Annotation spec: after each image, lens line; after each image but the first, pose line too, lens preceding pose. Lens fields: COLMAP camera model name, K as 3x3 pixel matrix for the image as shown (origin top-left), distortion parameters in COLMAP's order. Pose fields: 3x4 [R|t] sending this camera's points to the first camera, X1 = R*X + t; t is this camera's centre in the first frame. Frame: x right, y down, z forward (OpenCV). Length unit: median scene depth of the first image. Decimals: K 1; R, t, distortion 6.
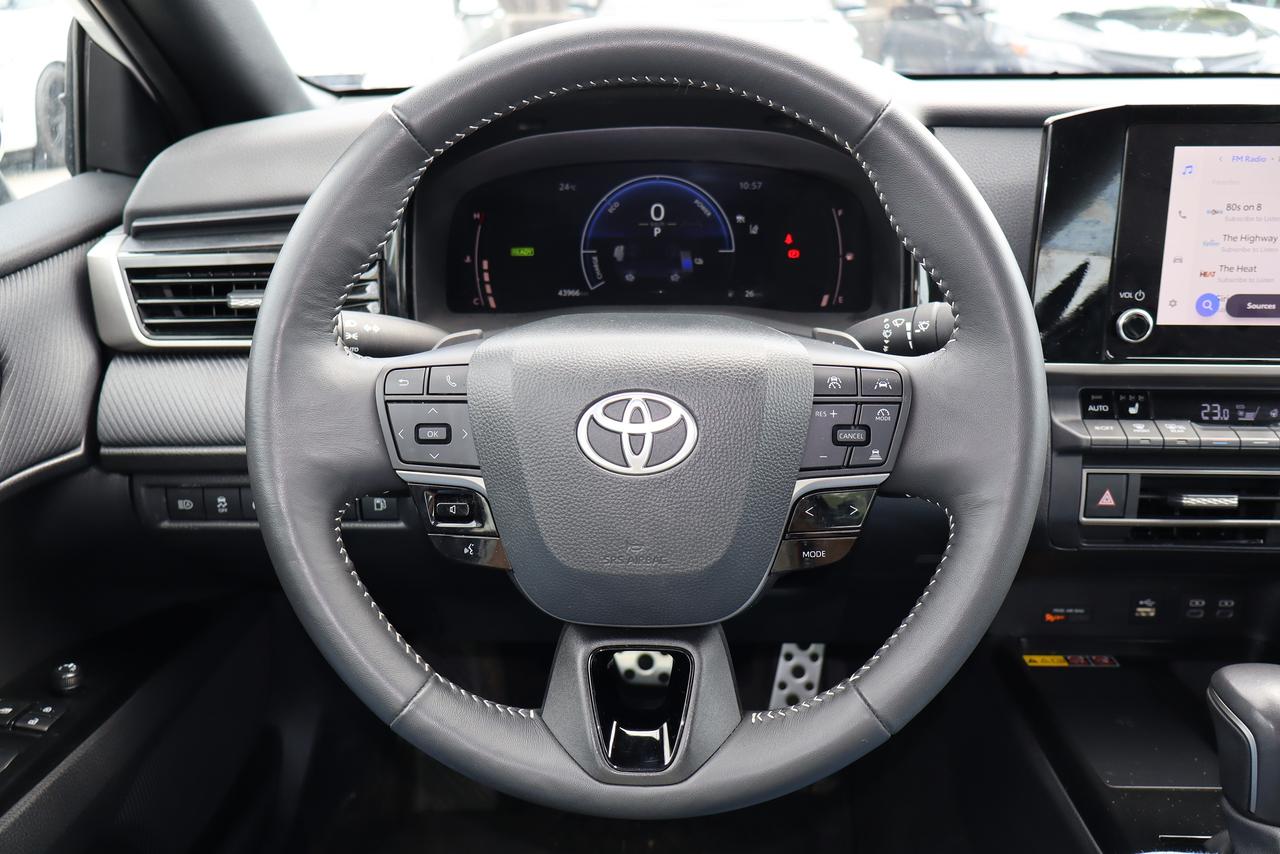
lens RADIAL K [[1082.3, 0, 640.0], [0, 1082.3, 427.0], [0, 0, 1]] dist [0.006105, 0.021666]
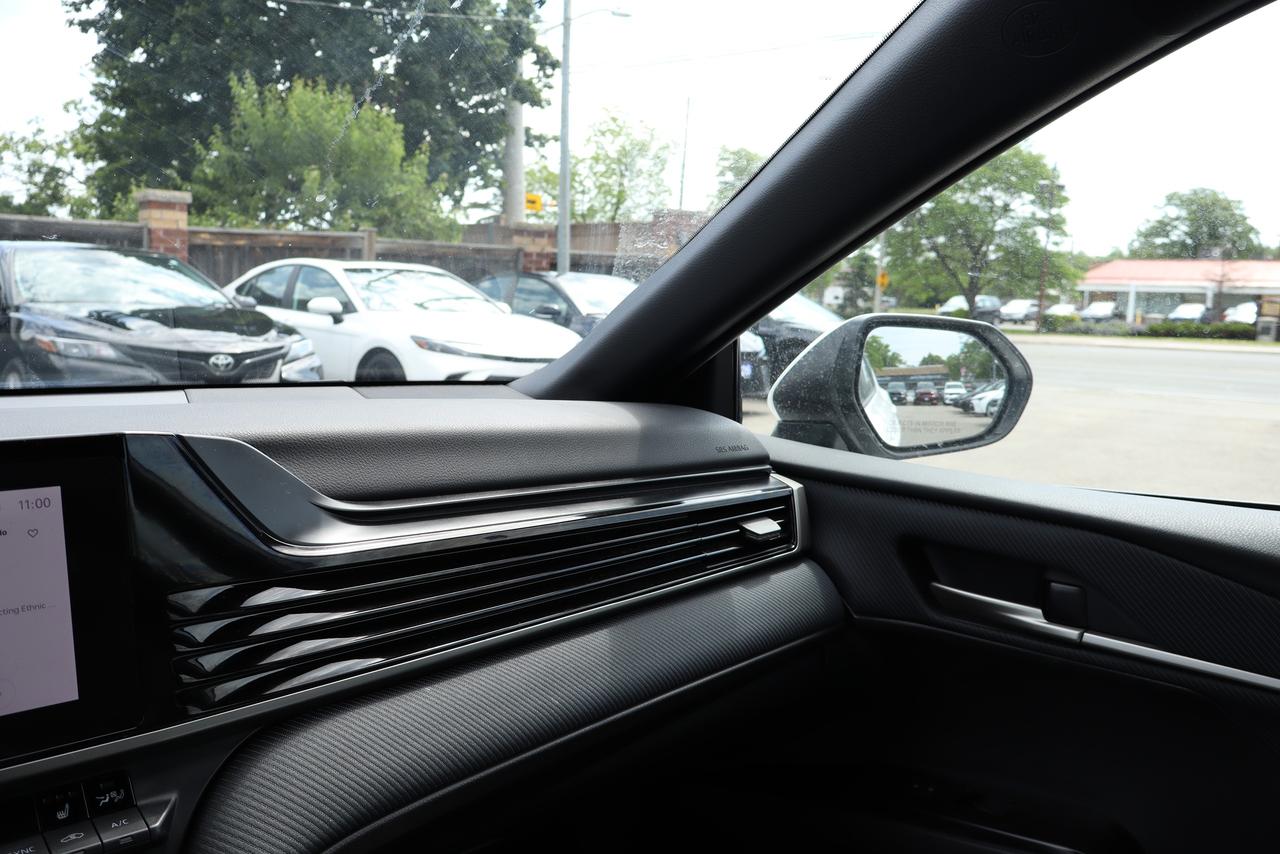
lens RADIAL K [[1082.3, 0, 640.0], [0, 1082.3, 427.0], [0, 0, 1]] dist [0.006105, 0.021666]
pose [[0.715433, -0.064847, 0.695666, 0.442214], [0.239206, 0.958244, -0.156678, -0.050987], [-0.656458, 0.278500, 0.701072, 0.075055]]
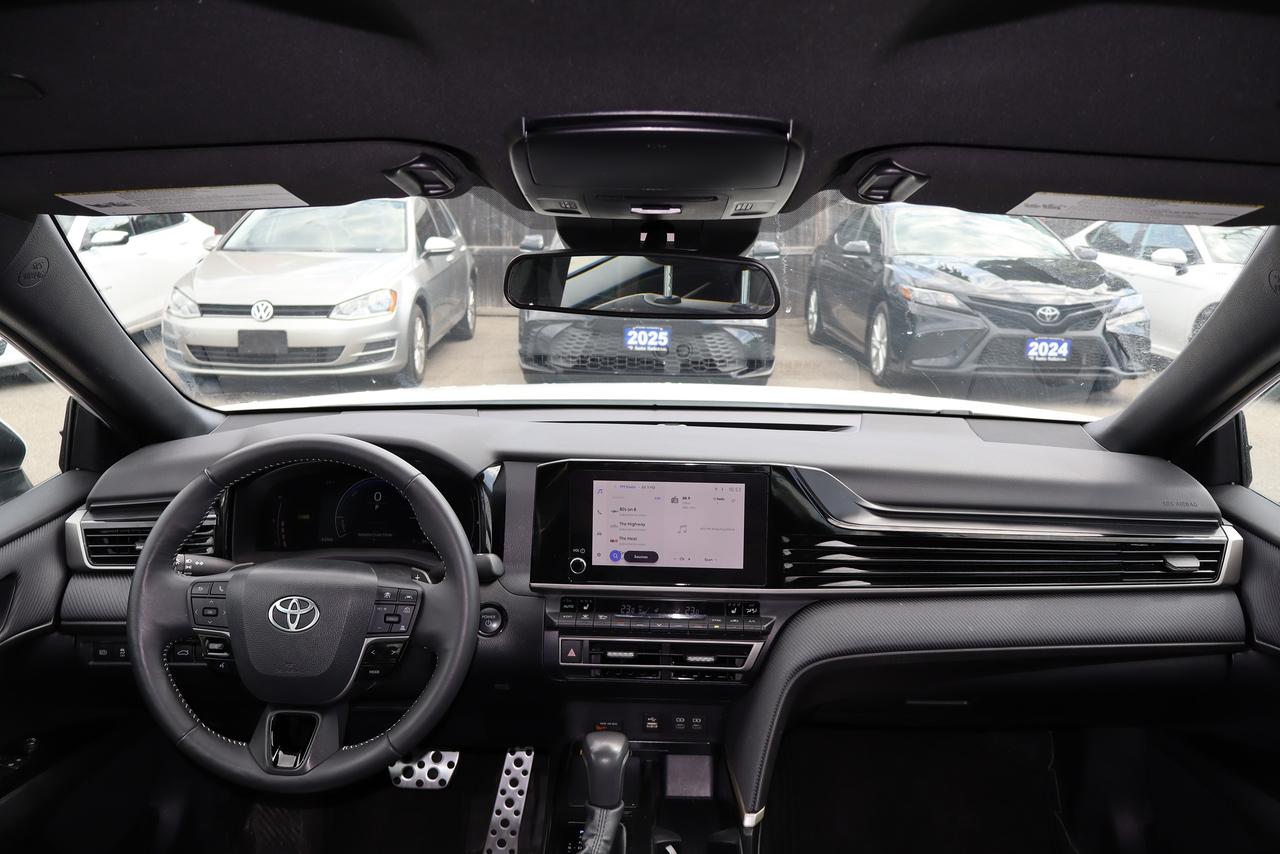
lens RADIAL K [[1082.3, 0, 640.0], [0, 1082.3, 427.0], [0, 0, 1]] dist [0.006105, 0.021666]
pose [[0.999832, 0.015611, 0.009635, 0.474102], [-0.013634, 0.983735, -0.179108, 0.011427], [-0.012274, 0.178946, 0.983782, -0.909658]]
